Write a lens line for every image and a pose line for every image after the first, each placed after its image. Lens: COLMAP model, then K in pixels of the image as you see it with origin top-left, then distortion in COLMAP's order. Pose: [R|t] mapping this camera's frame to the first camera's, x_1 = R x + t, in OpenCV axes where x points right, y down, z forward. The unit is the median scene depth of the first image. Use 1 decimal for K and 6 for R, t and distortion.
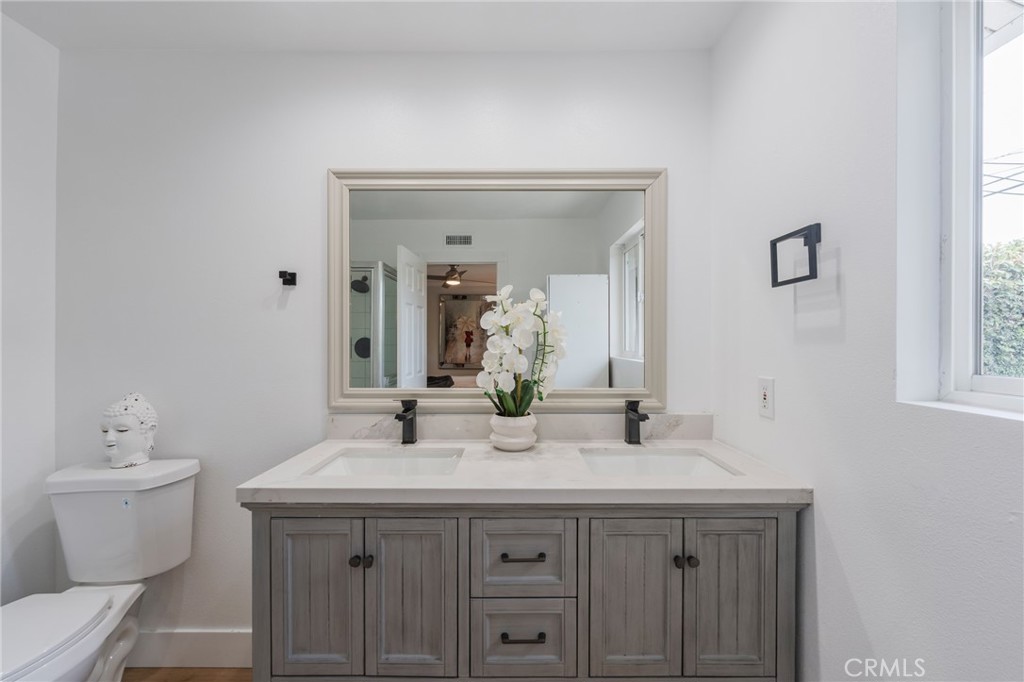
lens RADIAL K [[415.2, 0, 515.7], [0, 415.2, 340.6], [0, 0, 1]] dist [-0.005832, -0.000529]
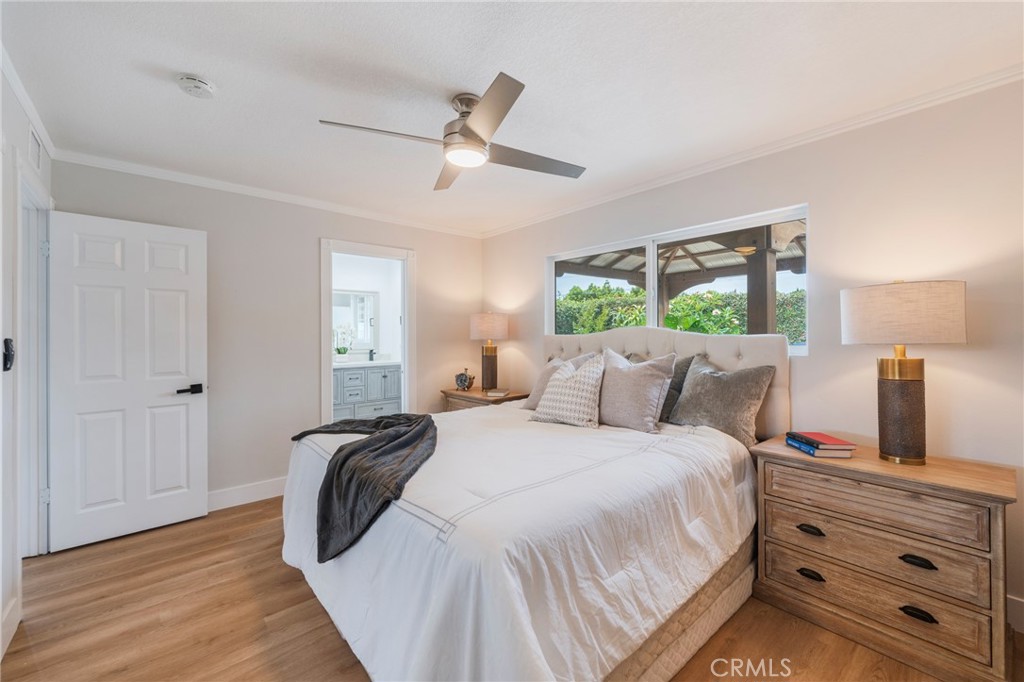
lens RADIAL K [[415.2, 0, 513.4], [0, 415.2, 332.7], [0, 0, 1]] dist [-0.005832, -0.000529]
pose [[0.752548, 0.003421, 0.658529, -1.836998], [-0.001598, 0.999993, -0.003368, -0.017479], [-0.658536, 0.001482, 0.752548, -4.046300]]
